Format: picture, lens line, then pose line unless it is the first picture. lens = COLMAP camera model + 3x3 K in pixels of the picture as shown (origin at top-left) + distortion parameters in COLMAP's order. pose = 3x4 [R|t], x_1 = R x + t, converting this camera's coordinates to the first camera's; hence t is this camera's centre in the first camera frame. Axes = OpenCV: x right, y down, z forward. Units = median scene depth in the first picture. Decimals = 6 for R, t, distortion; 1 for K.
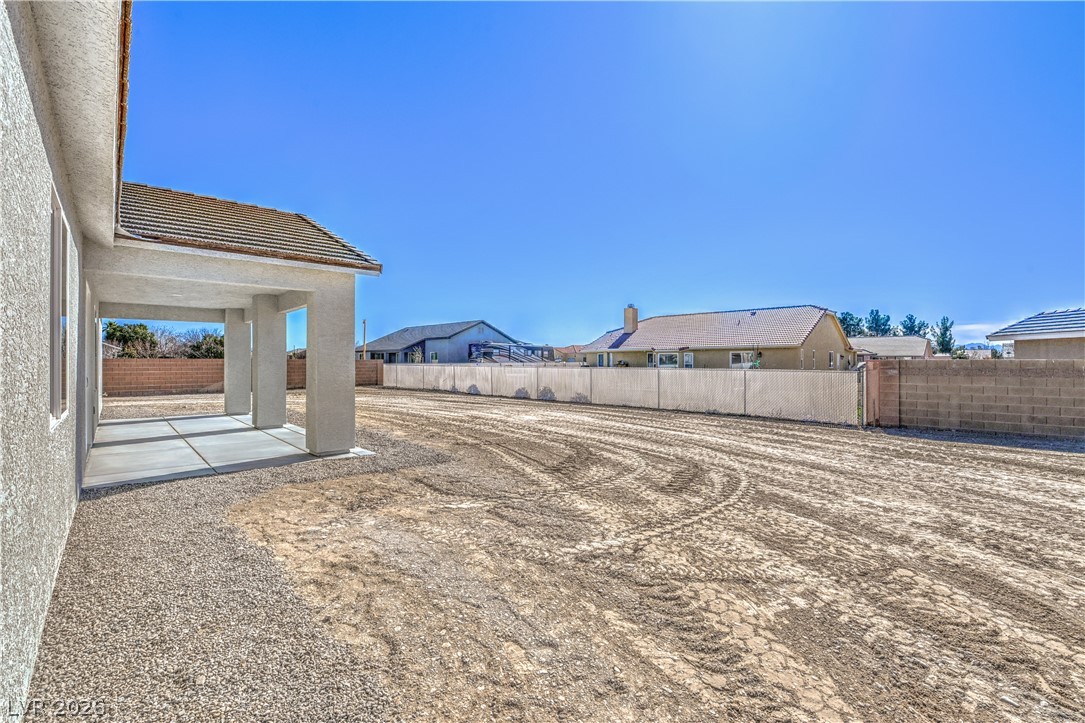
lens RADIAL K [[464.5, 0, 545.8], [0, 464.5, 363.3], [0, 0, 1]] dist [0.009174, -0.008296]
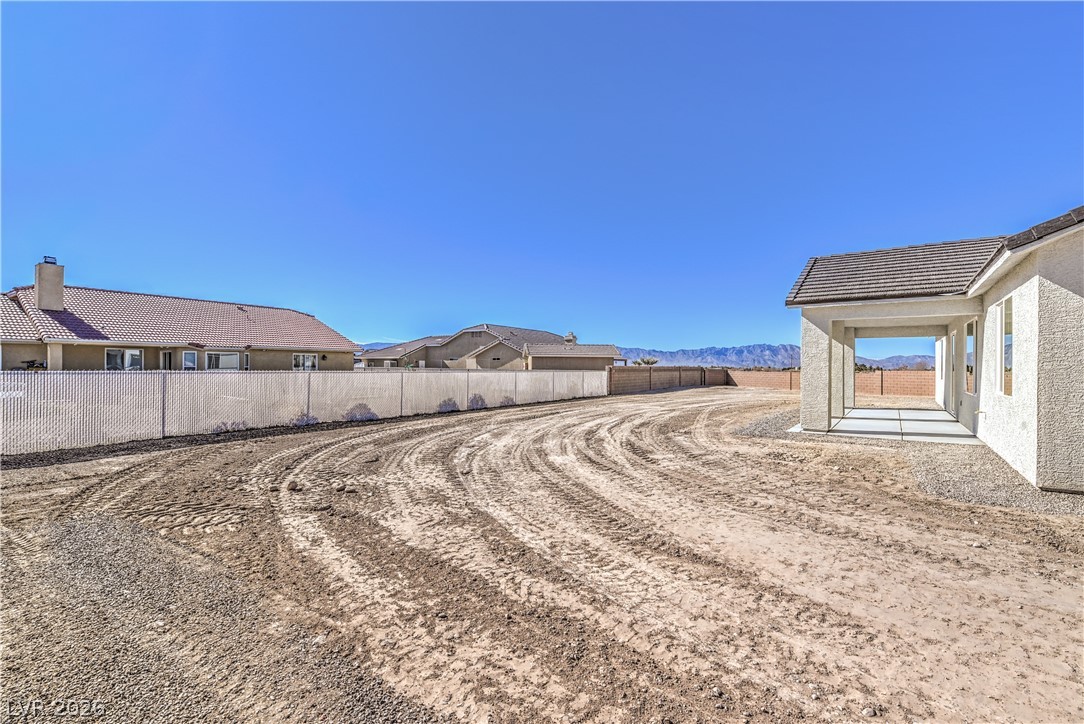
lens RADIAL K [[464.1, 0, 545.3], [0, 464.1, 363.8], [0, 0, 1]] dist [0.009174, -0.008296]
pose [[-0.167096, 0.002838, 0.985937, -0.735602], [-0.004527, 0.999983, -0.003646, -0.003888], [-0.985930, -0.005072, -0.167080, 0.834991]]
